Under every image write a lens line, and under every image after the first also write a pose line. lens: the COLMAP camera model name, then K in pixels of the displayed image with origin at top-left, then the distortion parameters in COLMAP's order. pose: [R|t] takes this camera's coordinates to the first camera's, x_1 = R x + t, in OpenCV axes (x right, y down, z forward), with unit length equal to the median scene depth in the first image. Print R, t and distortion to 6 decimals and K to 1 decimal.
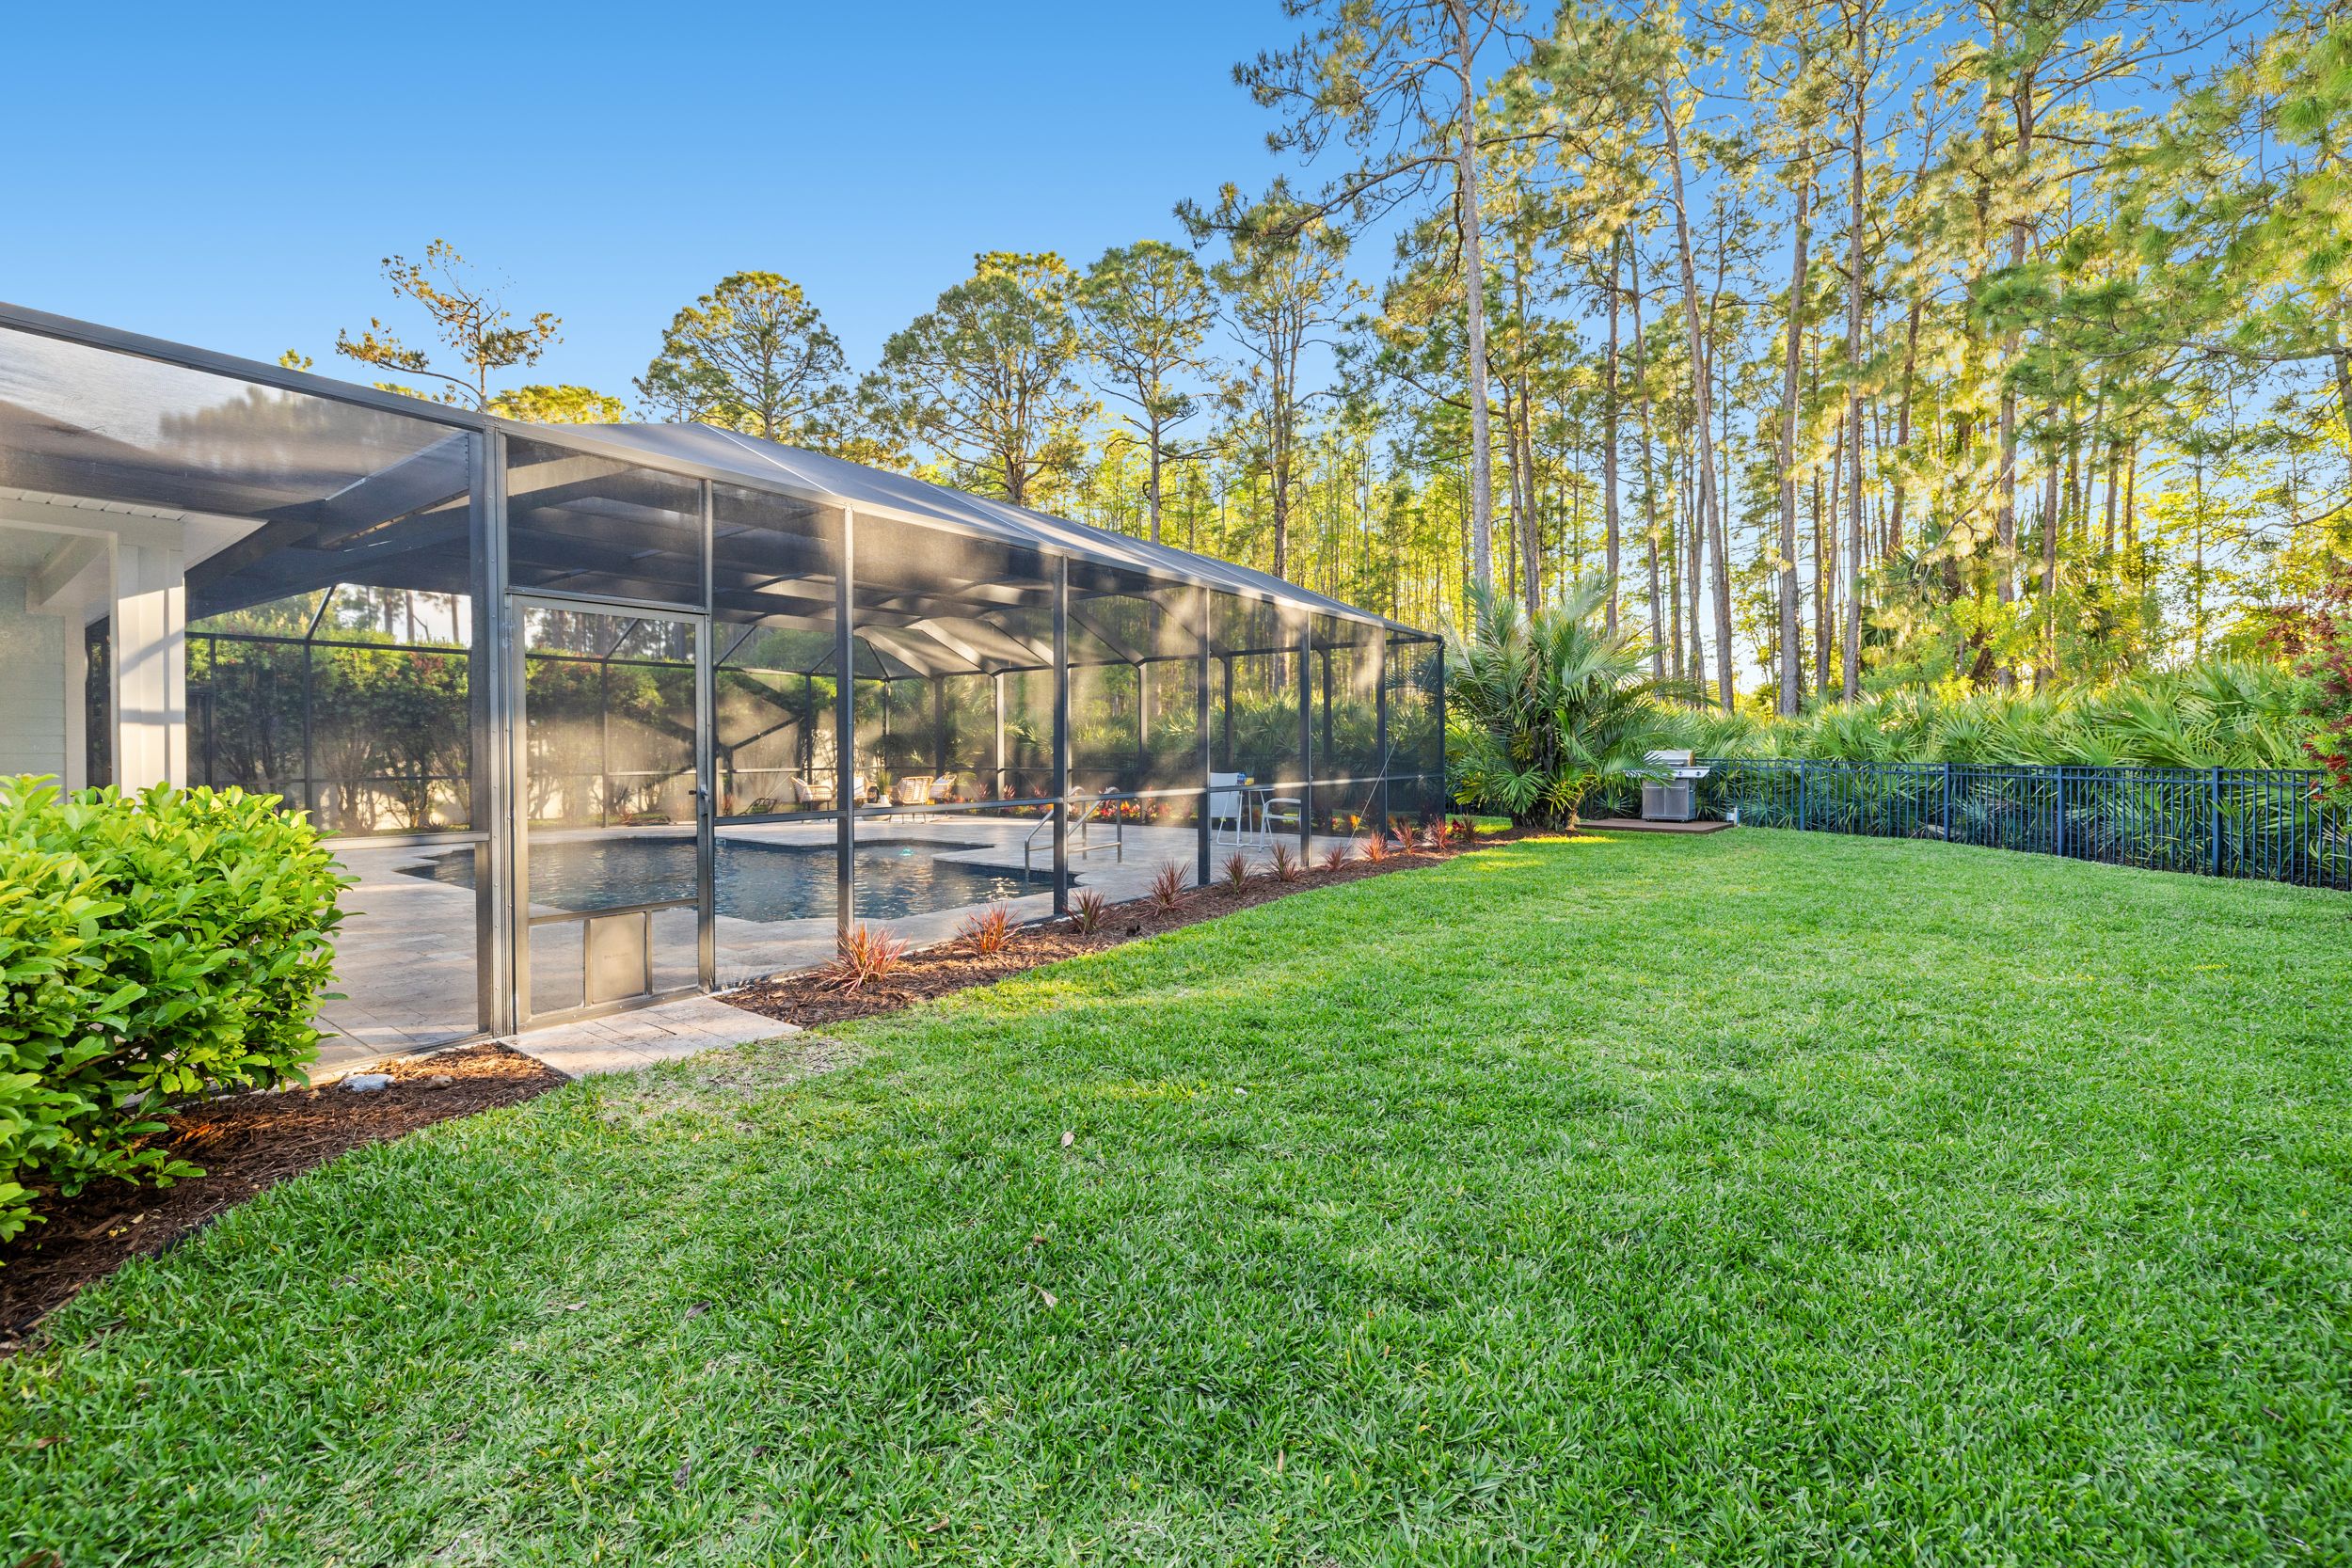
lens RADIAL K [[984.9, 0, 1177.3], [0, 984.9, 757.1], [0, 0, 1]] dist [-0.000972, 0.000152]
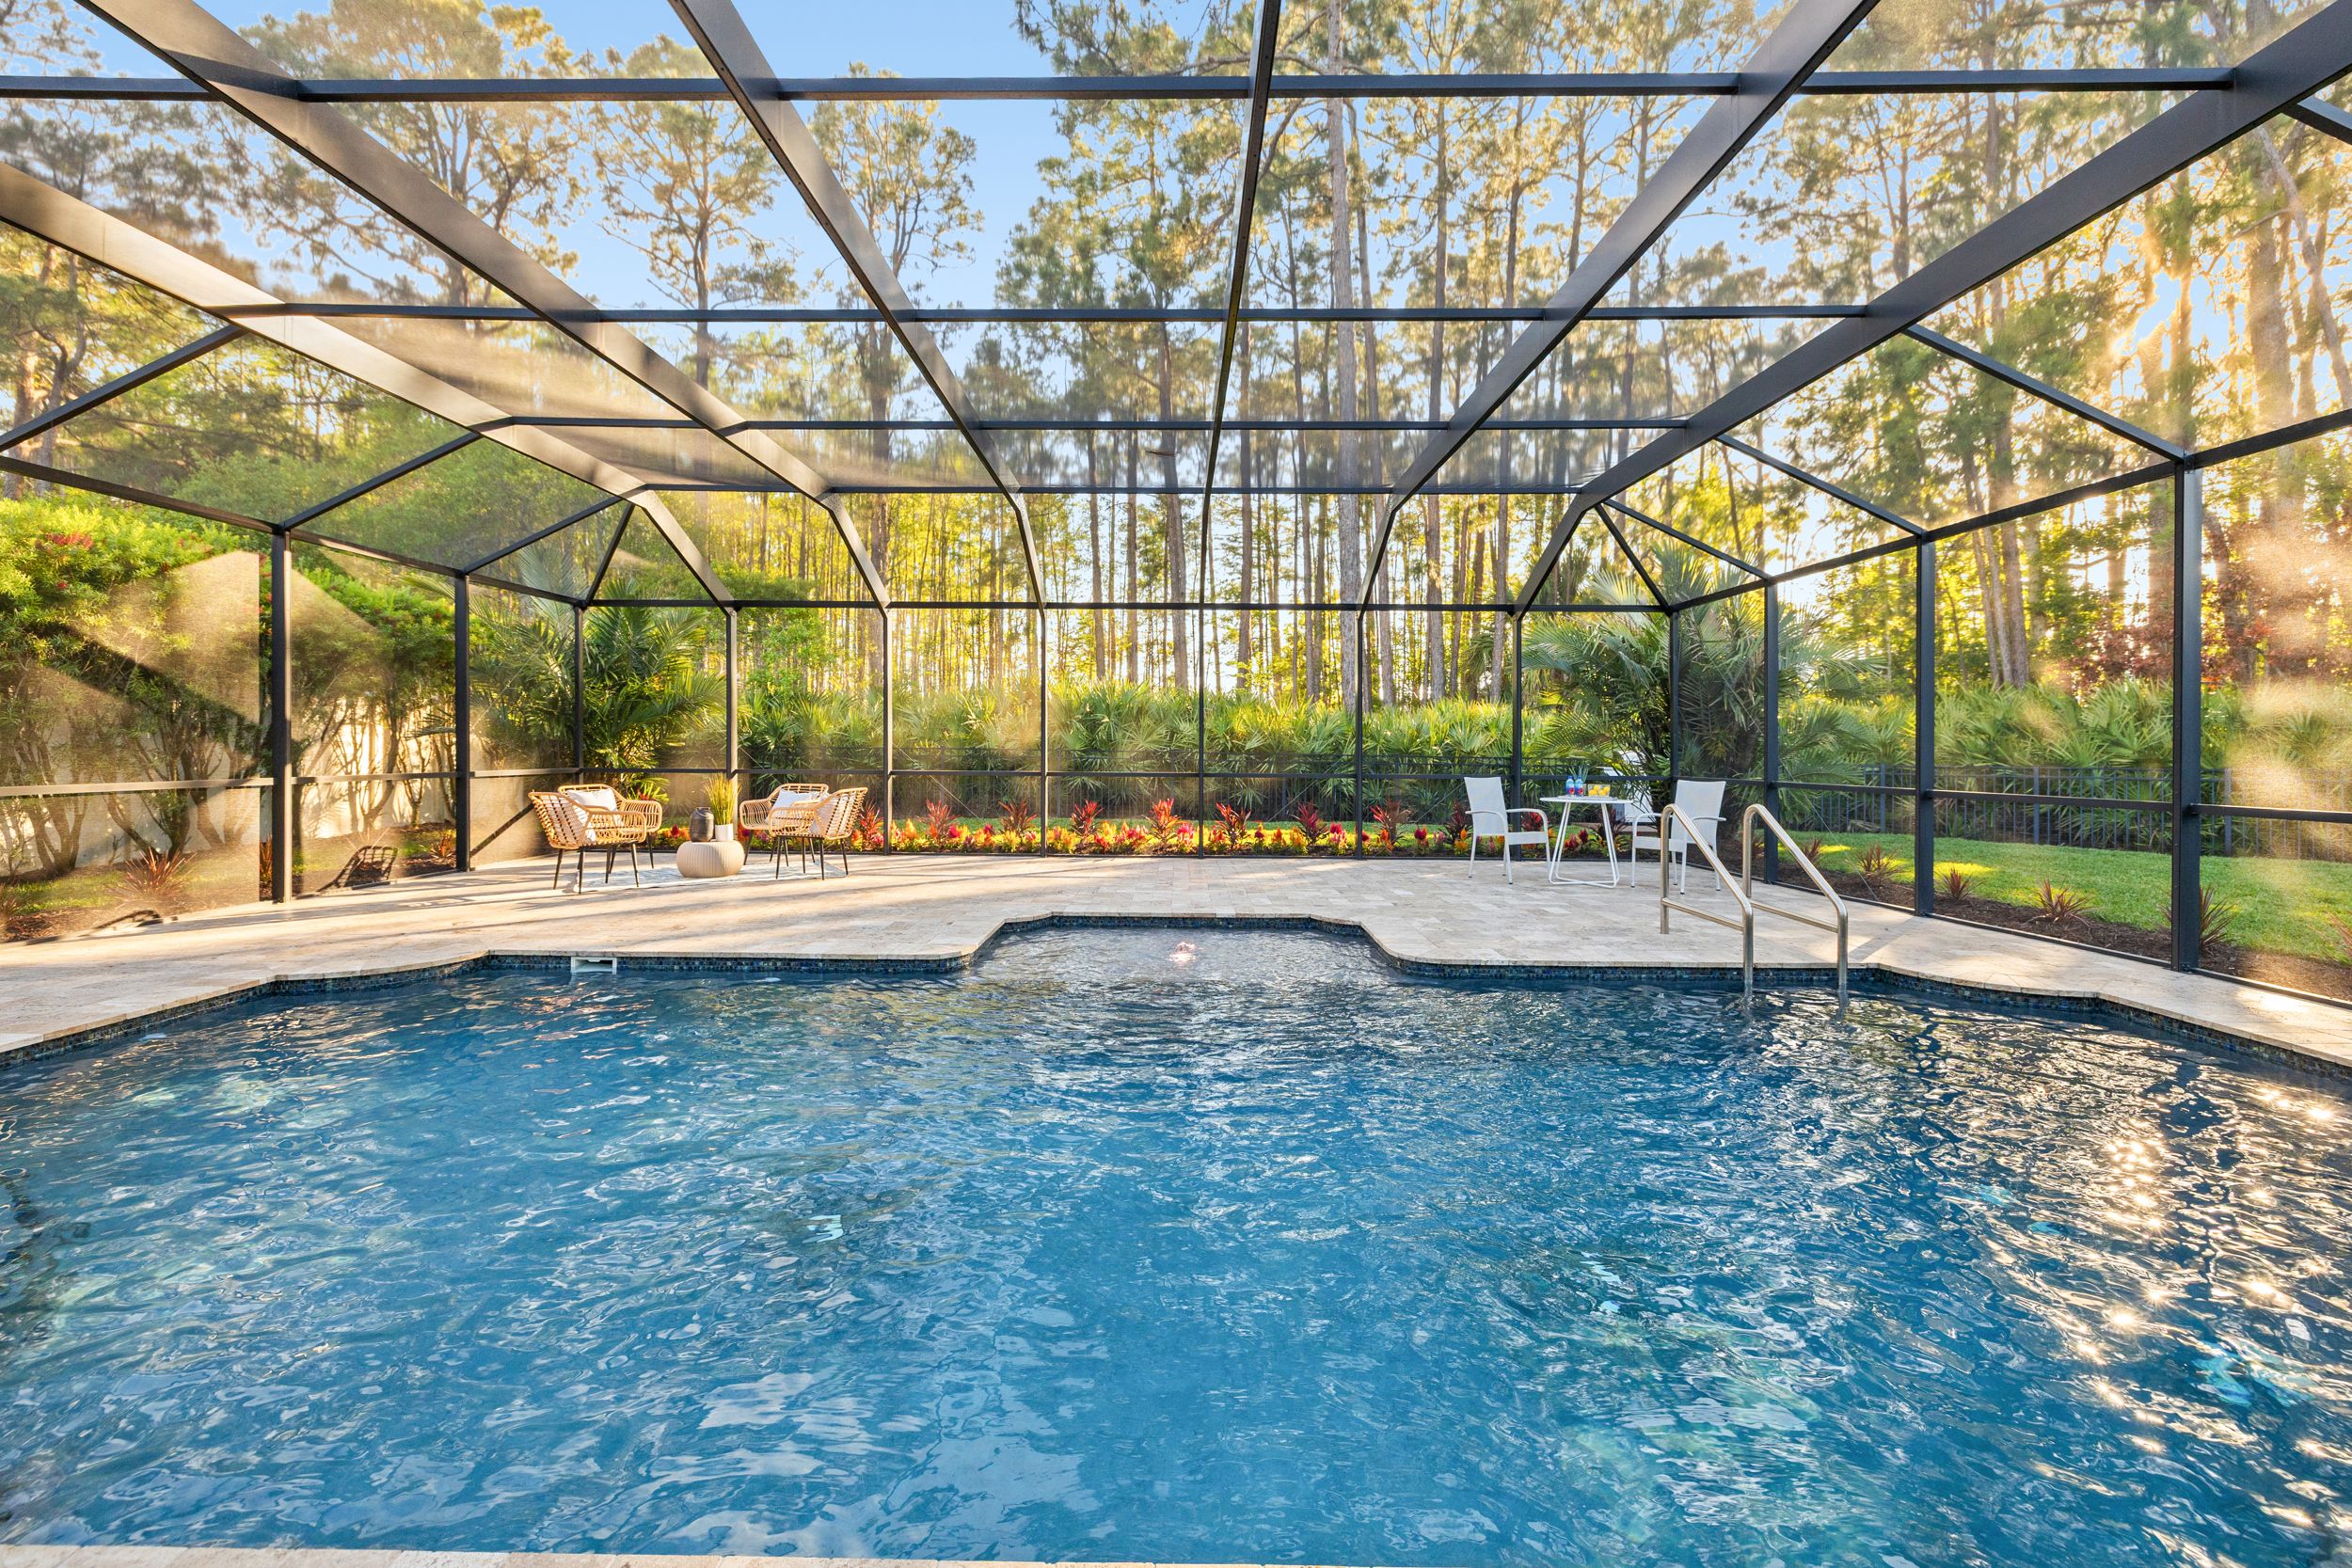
lens RADIAL K [[994.9, 0, 1168.4], [0, 994.9, 748.4], [0, 0, 1]] dist [-0.001619, 0.000023]
pose [[0.805648, 0.009055, 0.592326, -0.195708], [-0.004945, 0.999951, -0.008560, 0.000988], [-0.592374, 0.003968, 0.805653, 0.208612]]
